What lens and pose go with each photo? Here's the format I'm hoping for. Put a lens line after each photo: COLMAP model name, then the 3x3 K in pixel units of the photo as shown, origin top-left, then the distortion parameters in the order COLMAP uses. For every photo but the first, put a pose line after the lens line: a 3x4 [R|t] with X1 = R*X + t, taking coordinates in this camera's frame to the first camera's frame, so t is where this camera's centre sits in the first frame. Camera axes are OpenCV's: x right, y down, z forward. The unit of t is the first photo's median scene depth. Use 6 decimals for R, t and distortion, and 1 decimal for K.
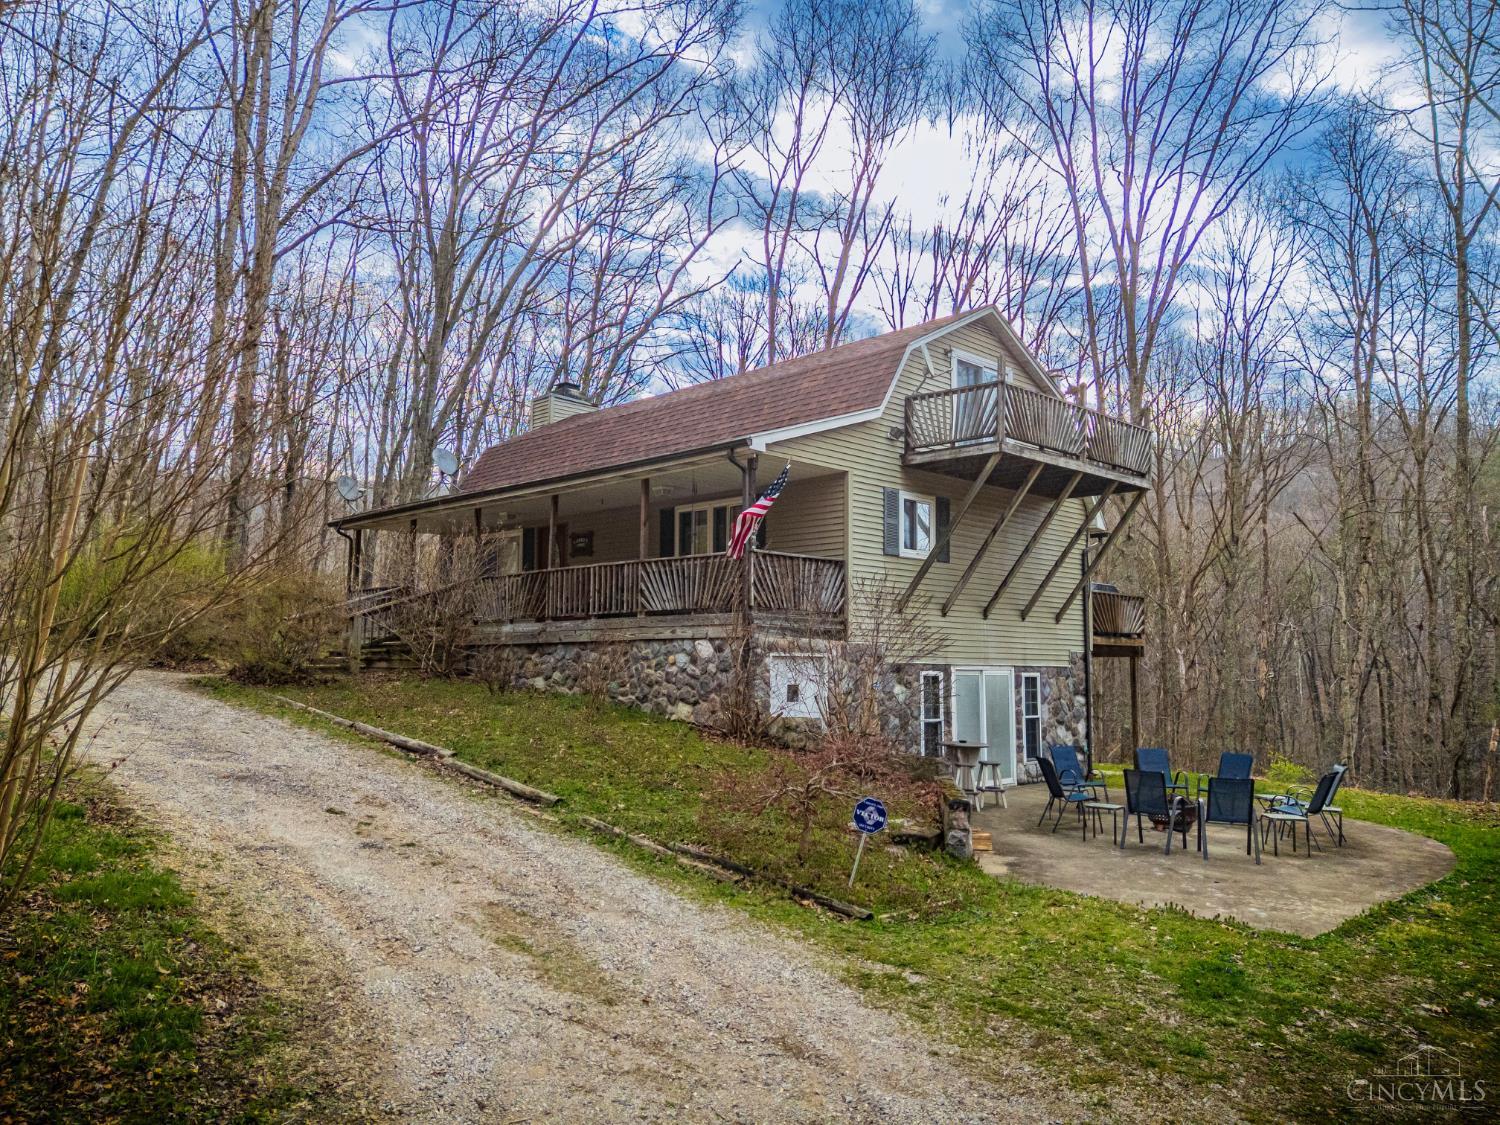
lens RADIAL K [[1083.3, 0, 750.0], [0, 1083.3, 562.5], [0, 0, 1]] dist [0.117492, -0.155393]
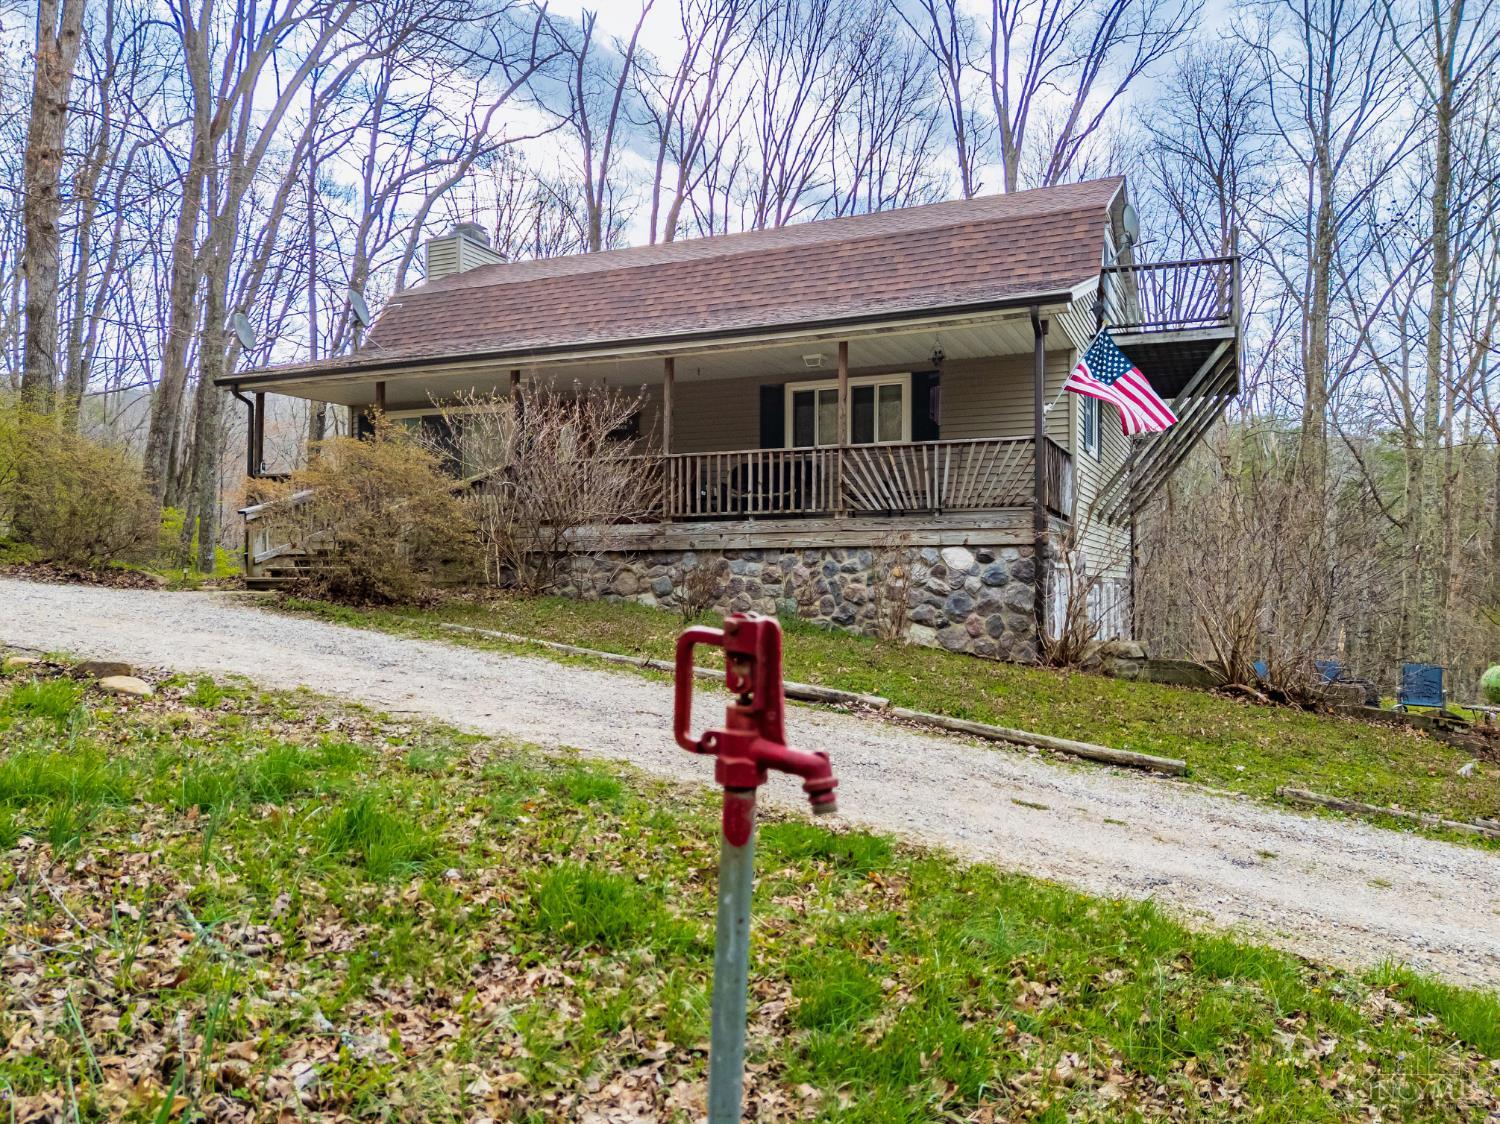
lens RADIAL K [[1083.3, 0, 750.0], [0, 1083.3, 562.0], [0, 0, 1]] dist [0.117492, -0.155393]
pose [[0.935652, 0.003078, 0.352910, -0.446739], [-0.031619, 0.996672, 0.075139, 0.024886], [-0.351505, -0.081463, 0.932635, 0.283098]]
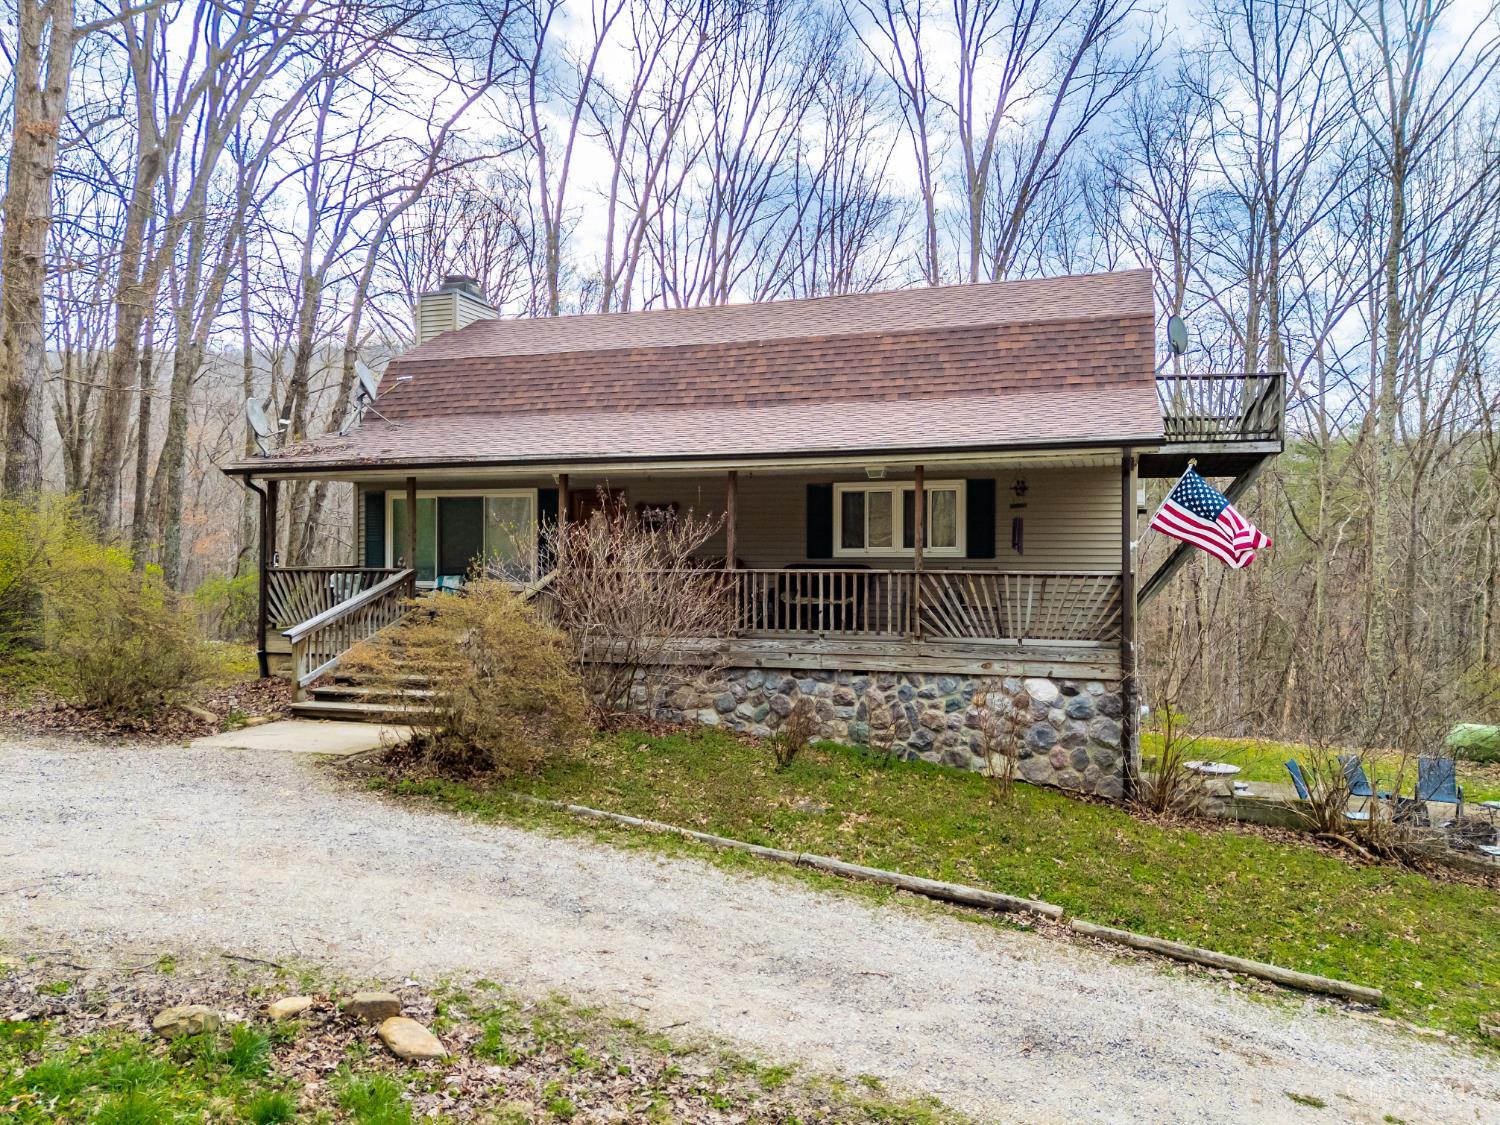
lens RADIAL K [[1083.3, 0, 750.0], [0, 1083.3, 562.5], [0, 0, 1]] dist [0.117492, -0.155393]
pose [[0.898789, -0.005601, 0.438346, -0.560594], [-0.039776, 0.994752, 0.094267, -0.078204], [-0.436574, -0.102162, 0.893849, 0.356772]]
